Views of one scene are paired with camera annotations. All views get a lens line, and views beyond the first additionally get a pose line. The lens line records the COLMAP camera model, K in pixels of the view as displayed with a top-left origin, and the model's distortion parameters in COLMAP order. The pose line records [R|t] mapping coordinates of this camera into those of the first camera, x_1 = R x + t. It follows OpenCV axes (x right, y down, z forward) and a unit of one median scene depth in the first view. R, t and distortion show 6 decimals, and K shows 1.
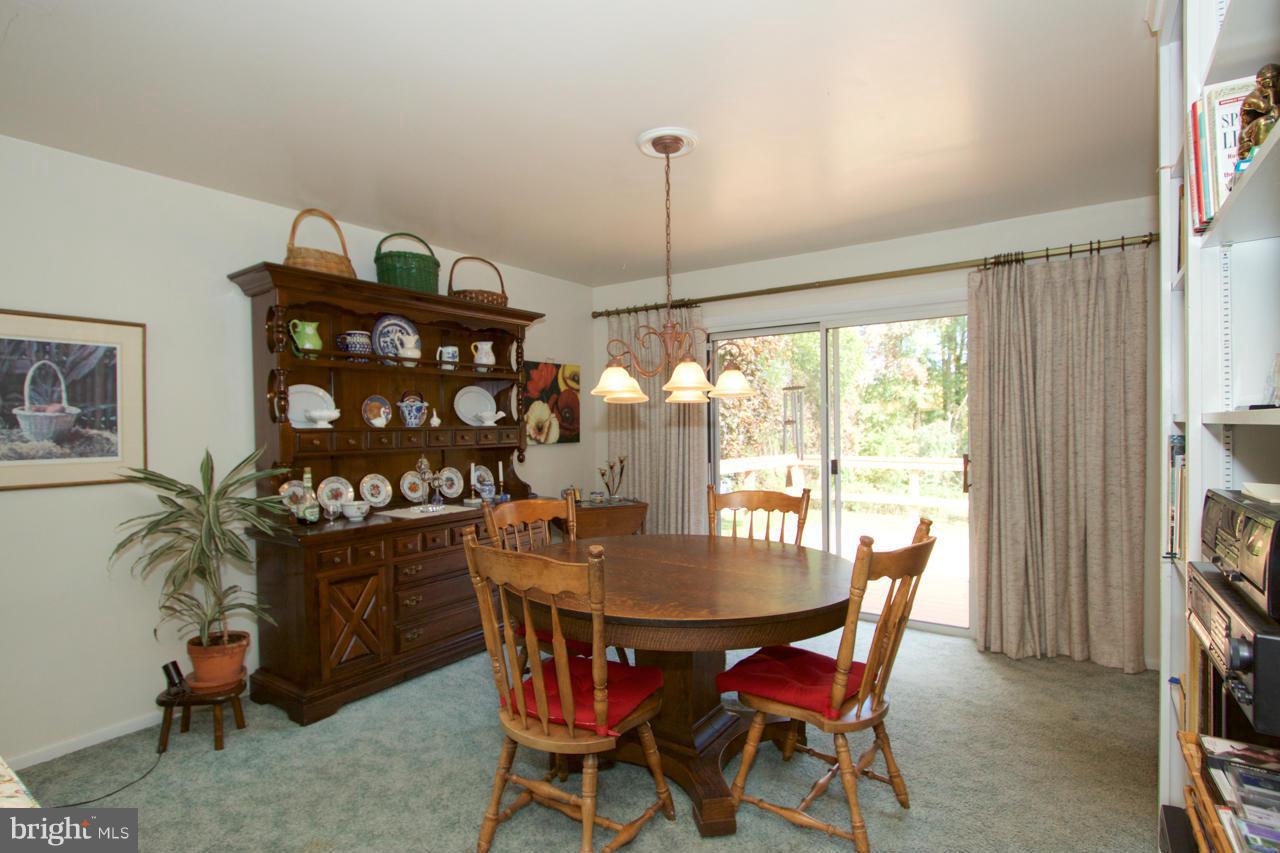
lens RADIAL K [[627.3, 0, 636.1], [0, 627.3, 429.0], [0, 0, 1]] dist [-0.010335, -0.000174]
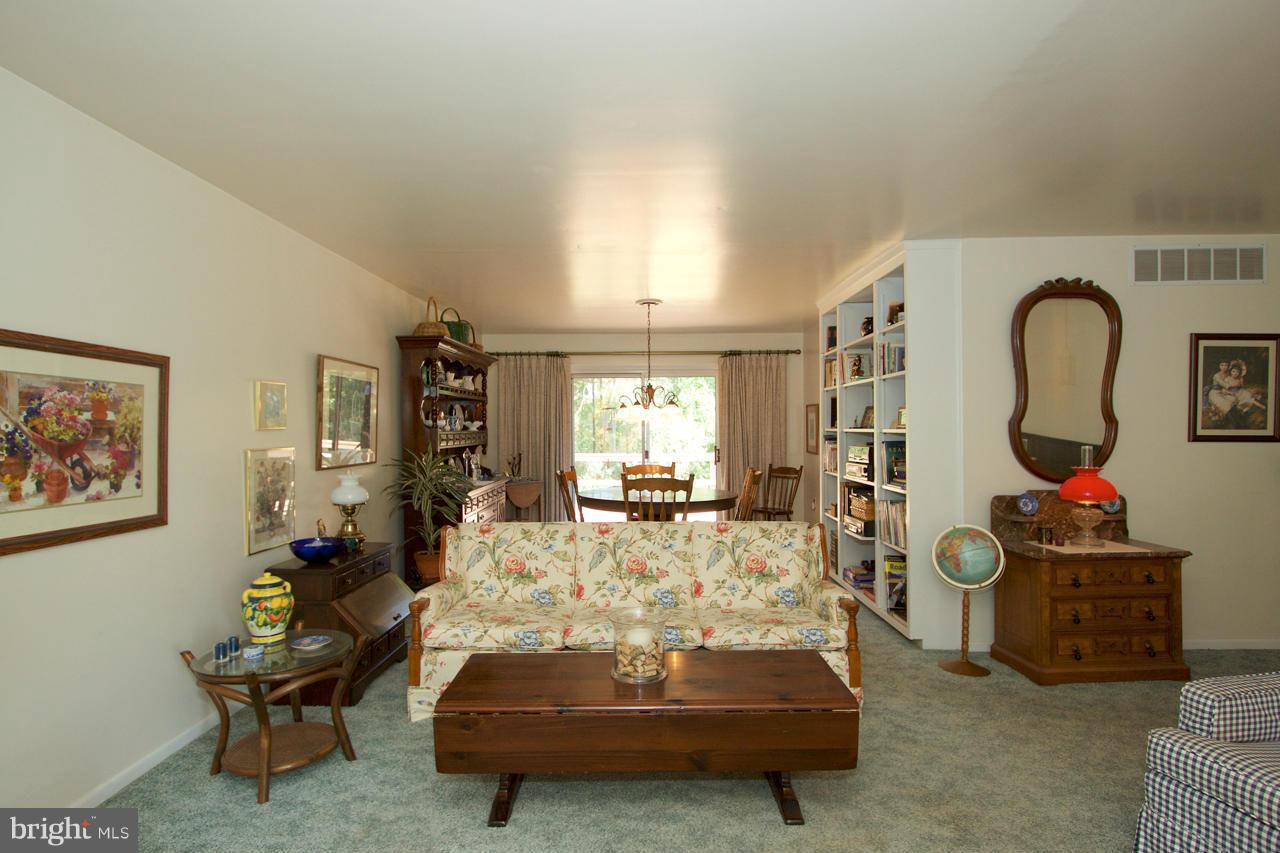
lens RADIAL K [[672.4, 0, 643.4], [0, 672.4, 427.5], [0, 0, 1]] dist [-0.002165, 0.000087]
pose [[0.816851, 0.008738, 0.576783, -0.955078], [-0.002233, 0.999926, -0.011985, 0.006525], [-0.576845, 0.008502, 0.816810, -0.665537]]
